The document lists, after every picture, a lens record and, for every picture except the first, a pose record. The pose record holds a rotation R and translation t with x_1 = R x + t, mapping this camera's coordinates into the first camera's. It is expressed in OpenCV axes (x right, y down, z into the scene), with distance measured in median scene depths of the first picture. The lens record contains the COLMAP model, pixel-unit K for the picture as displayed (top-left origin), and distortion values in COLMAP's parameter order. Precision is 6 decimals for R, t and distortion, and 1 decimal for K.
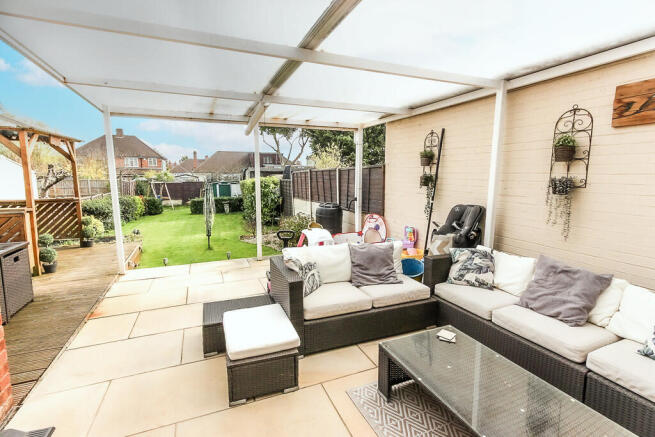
lens RADIAL K [[302.3, 0, 327.5], [0, 302.3, 218.5], [0, 0, 1]] dist [-0.001263, 0.000634]
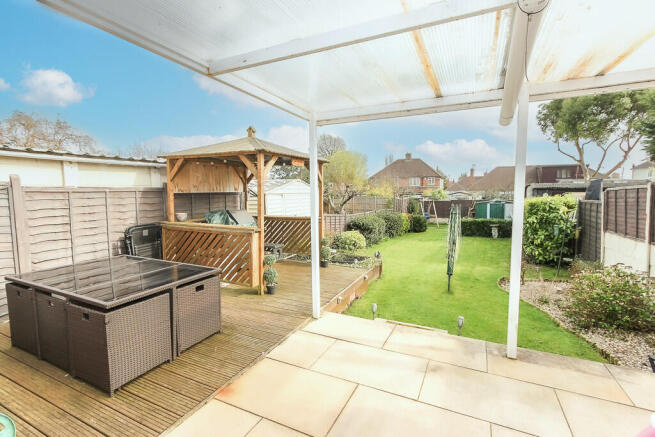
lens RADIAL K [[302.3, 0, 327.5], [0, 302.3, 218.5], [0, 0, 1]] dist [-0.001263, 0.000634]
pose [[0.658666, 0.060269, -0.750018, -0.020462], [-0.103207, 0.994602, -0.010714, -0.024186], [0.745324, 0.084464, 0.661330, 0.147992]]
